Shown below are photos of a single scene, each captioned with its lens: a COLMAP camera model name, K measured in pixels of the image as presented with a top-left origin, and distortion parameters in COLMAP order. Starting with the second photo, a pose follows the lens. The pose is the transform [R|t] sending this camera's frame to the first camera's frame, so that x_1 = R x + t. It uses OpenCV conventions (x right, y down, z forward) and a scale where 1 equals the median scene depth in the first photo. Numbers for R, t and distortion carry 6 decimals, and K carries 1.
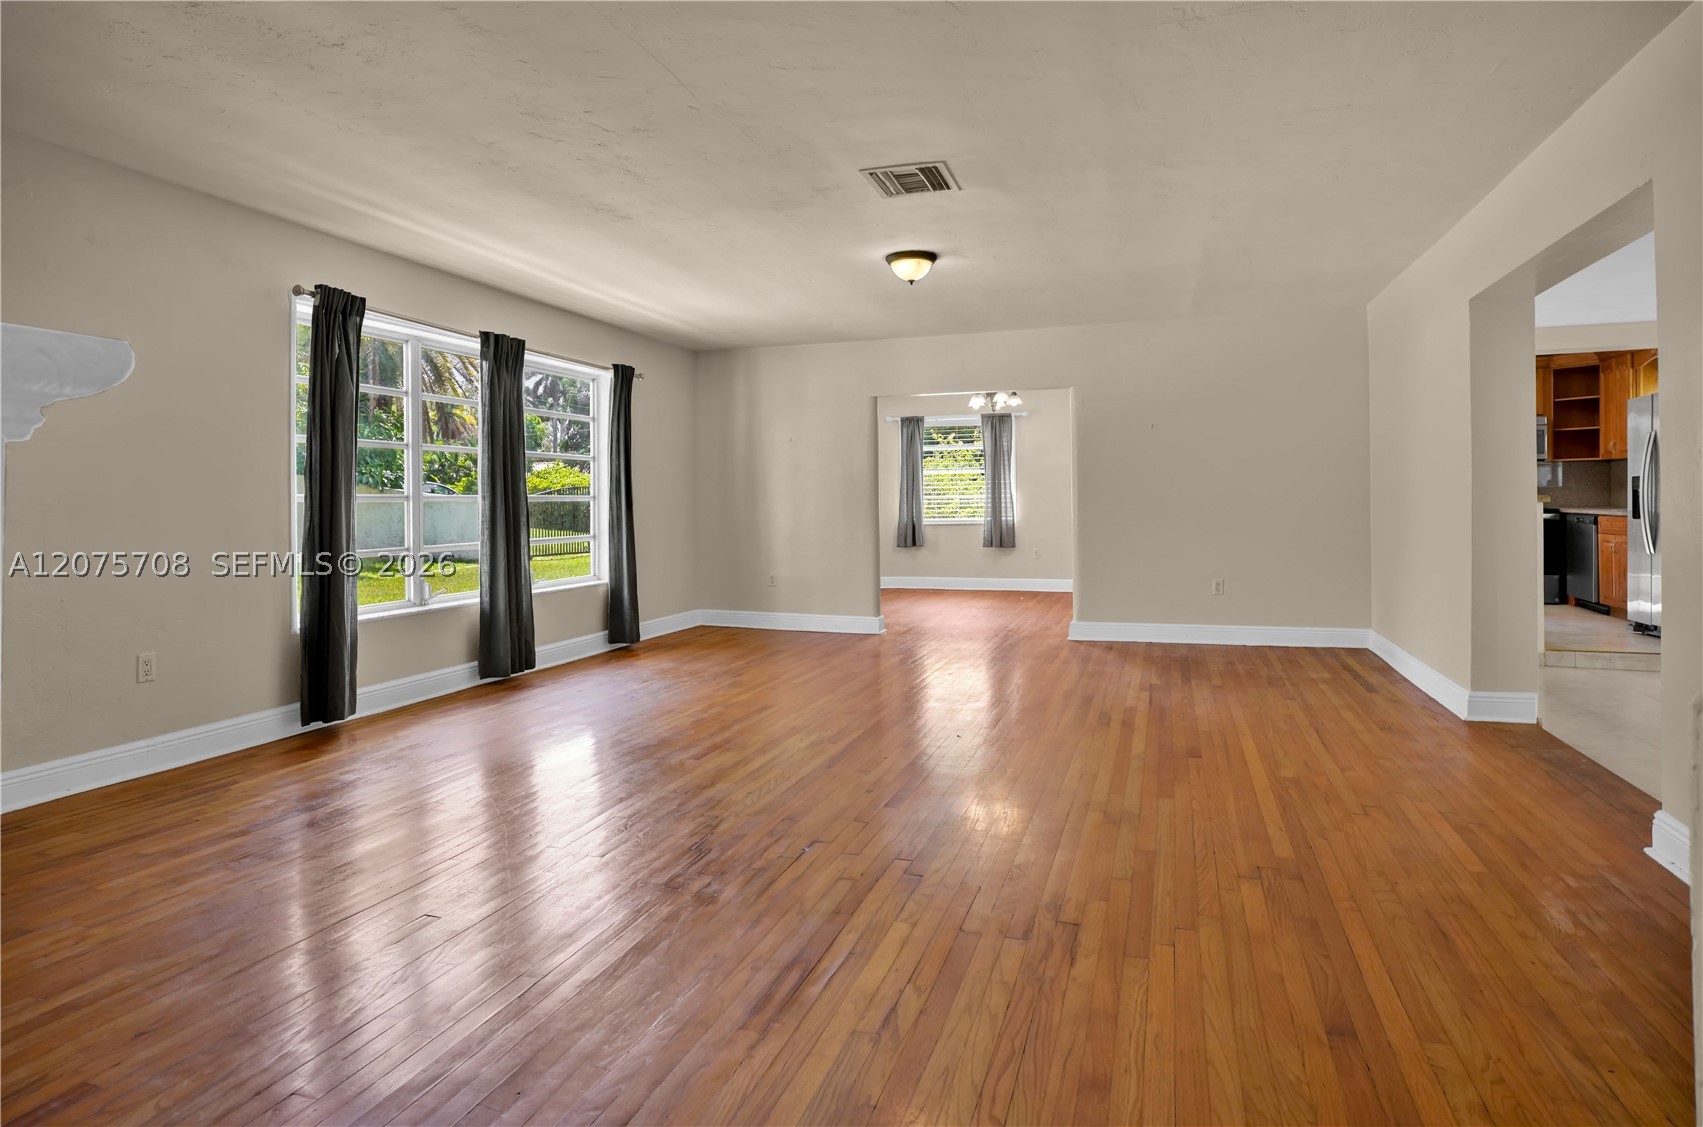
lens RADIAL K [[930.4, 0, 845.6], [0, 930.4, 559.0], [0, 0, 1]] dist [-0.001287, 0.000149]
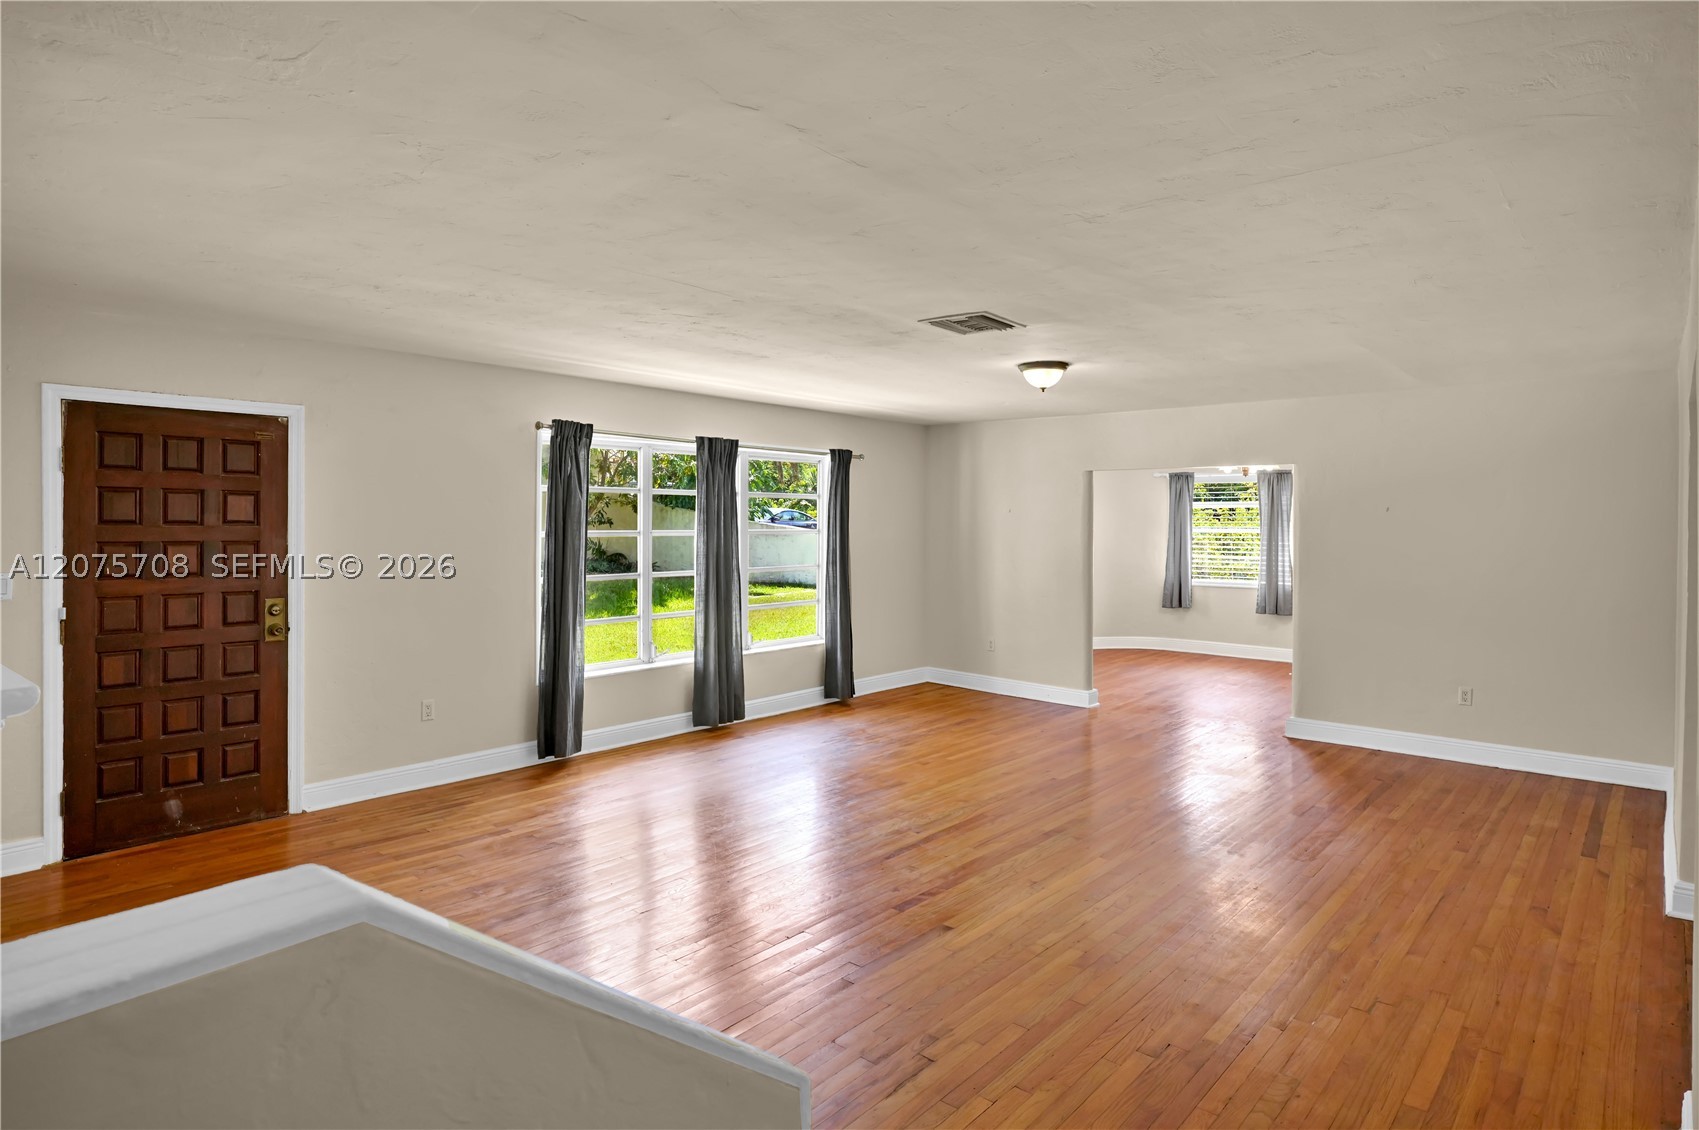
lens RADIAL K [[939.6, 0, 851.5], [0, 939.6, 583.8], [0, 0, 1]] dist [0.001725, 0.001317]
pose [[0.922023, 0.042345, -0.384812, 0.244606], [-0.037293, 0.999092, 0.020586, -0.084200], [0.385334, -0.004630, 0.922766, -0.030149]]
